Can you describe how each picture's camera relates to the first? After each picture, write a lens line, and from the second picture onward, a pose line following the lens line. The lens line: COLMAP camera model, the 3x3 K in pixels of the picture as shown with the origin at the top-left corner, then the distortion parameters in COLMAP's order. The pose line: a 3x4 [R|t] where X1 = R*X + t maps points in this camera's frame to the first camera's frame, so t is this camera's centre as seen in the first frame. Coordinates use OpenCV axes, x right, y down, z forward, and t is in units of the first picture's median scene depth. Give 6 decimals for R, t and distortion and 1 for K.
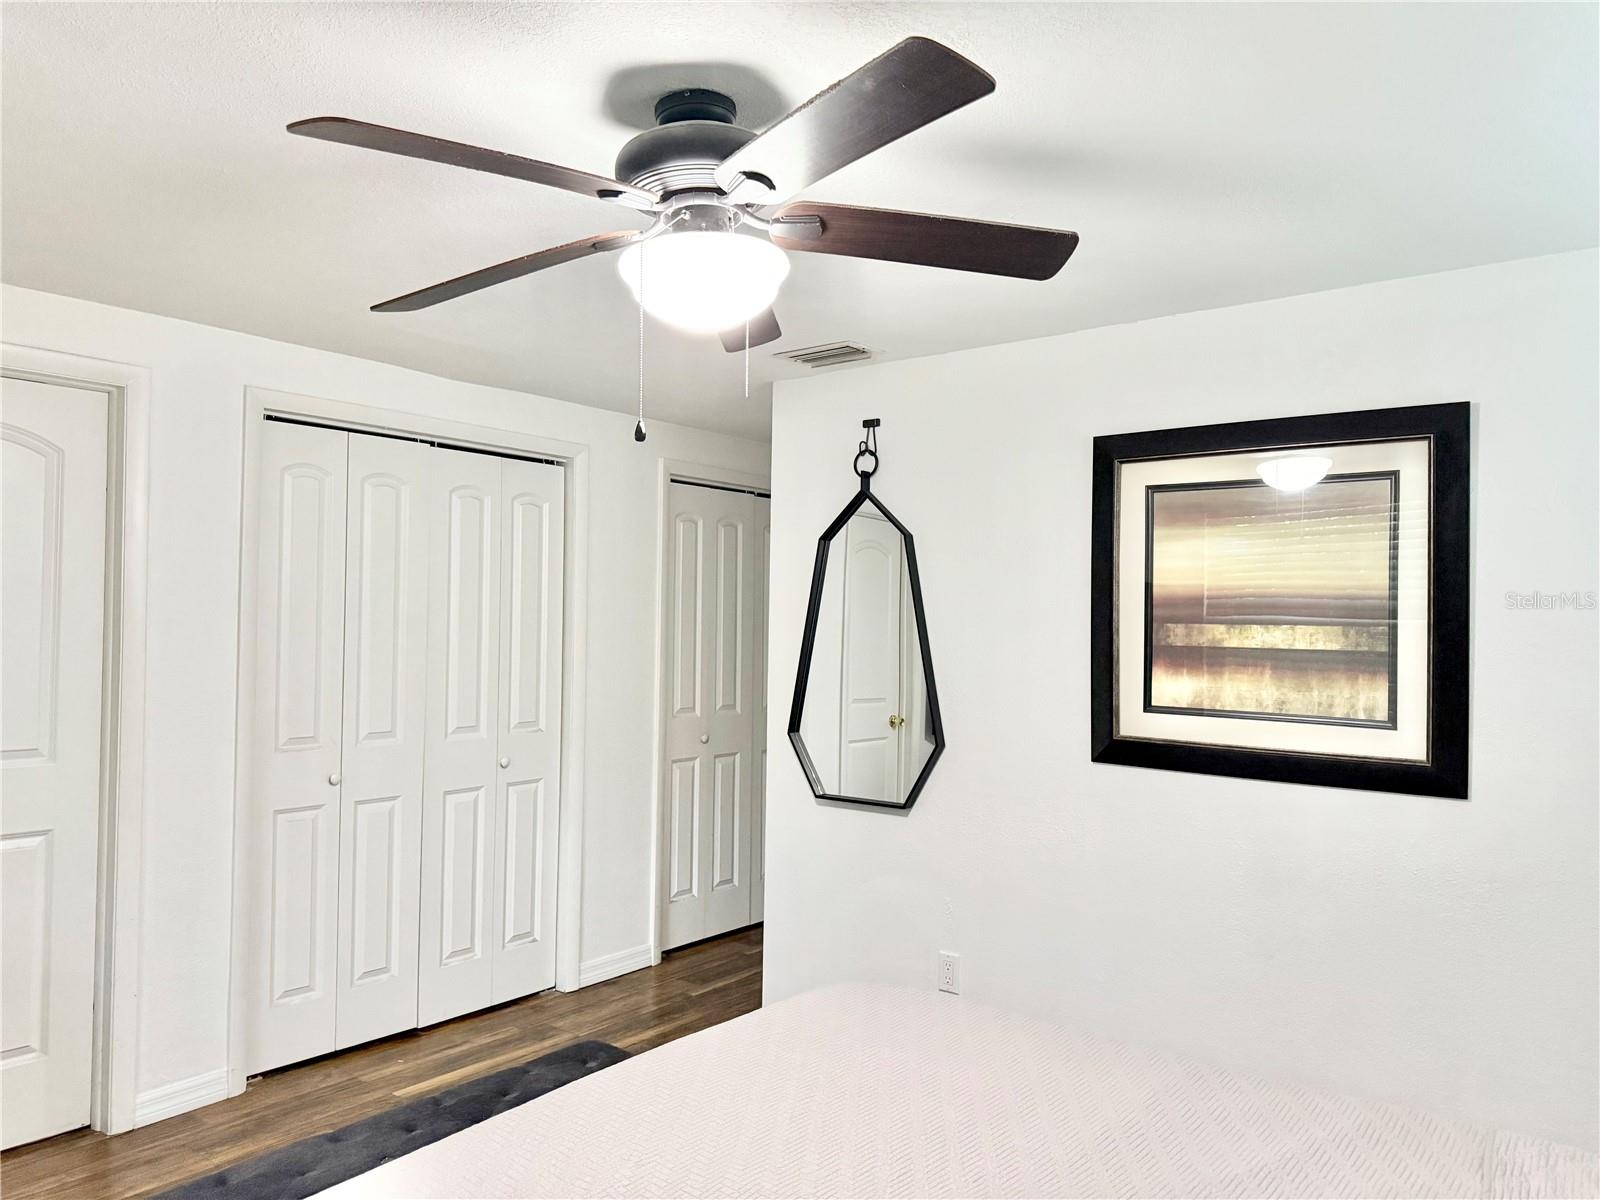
lens RADIAL K [[1124.5, 0, 832.9], [0, 1124.5, 613.0], [0, 0, 1]] dist [0.044522, -0.052420]
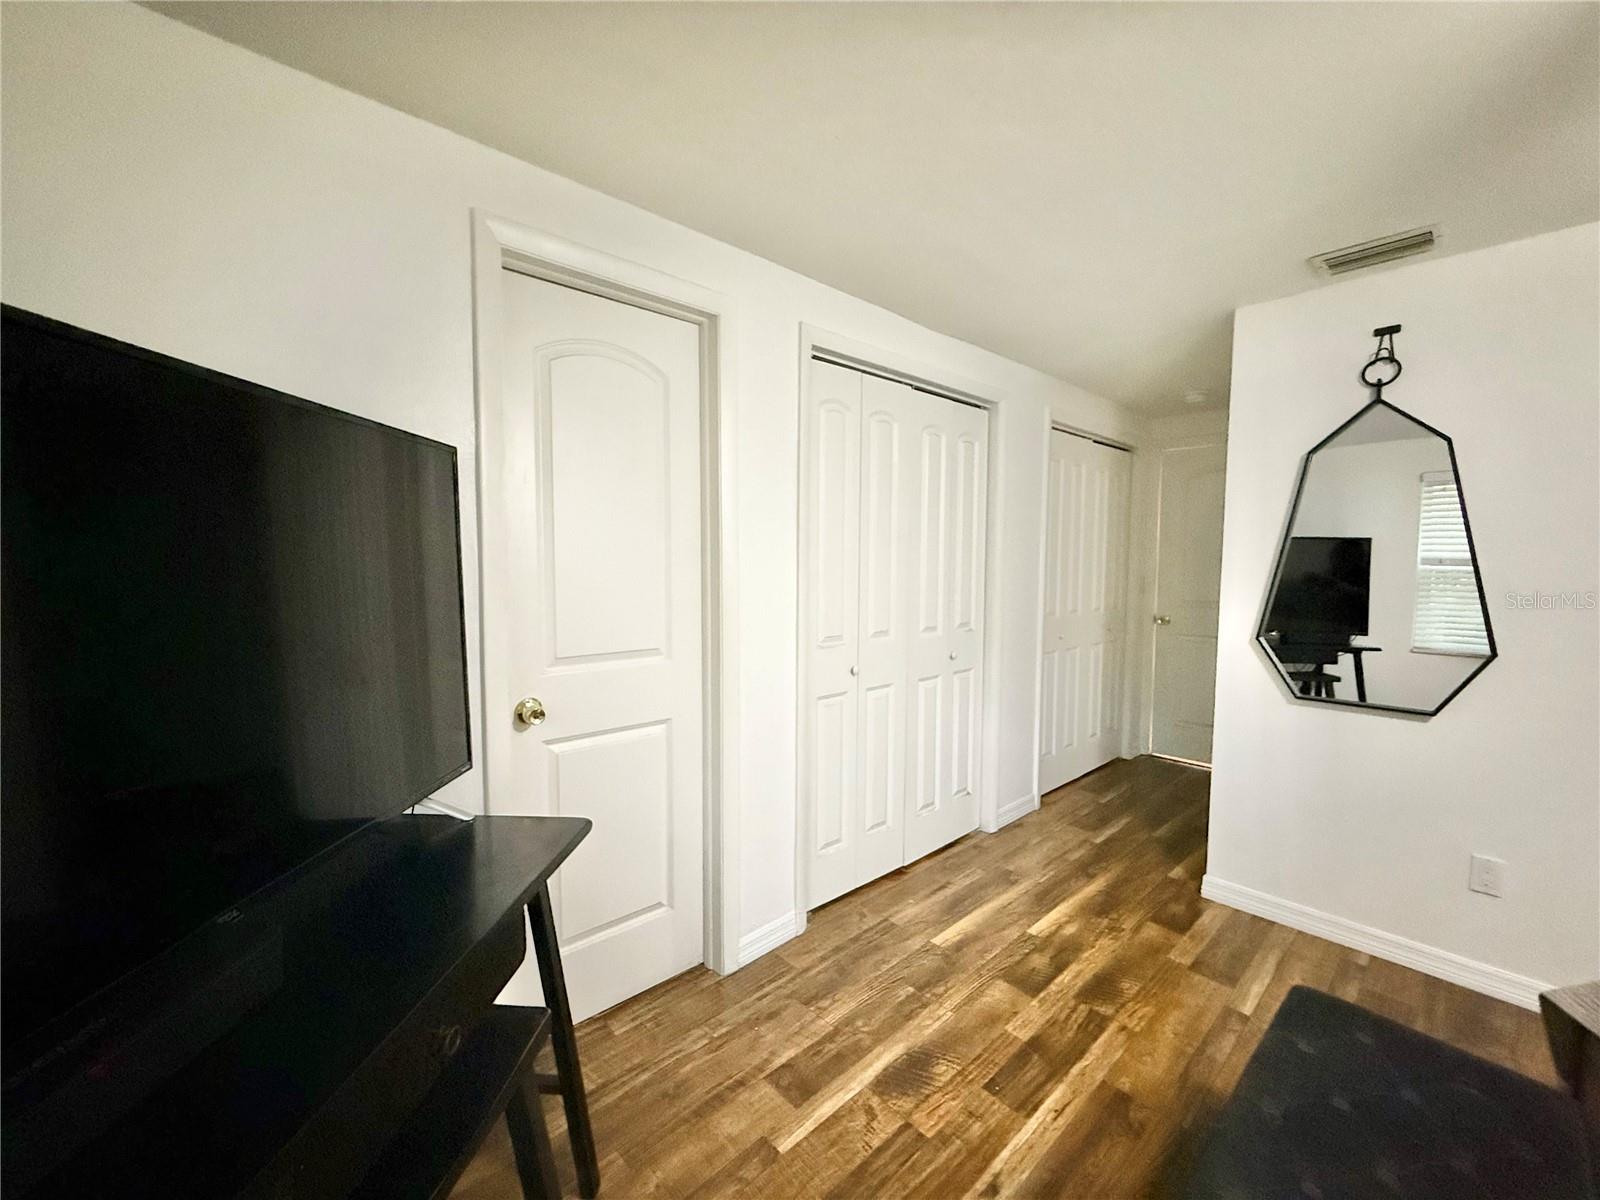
lens RADIAL K [[644.4, 0, 814.3], [0, 644.4, 601.6], [0, 0, 1]] dist [0.001190, 0.001344]
pose [[0.986223, 0.002852, -0.165399, -0.372467], [0.010342, 0.996832, 0.078855, 0.020341], [0.165100, -0.079479, 0.983069, 0.334401]]
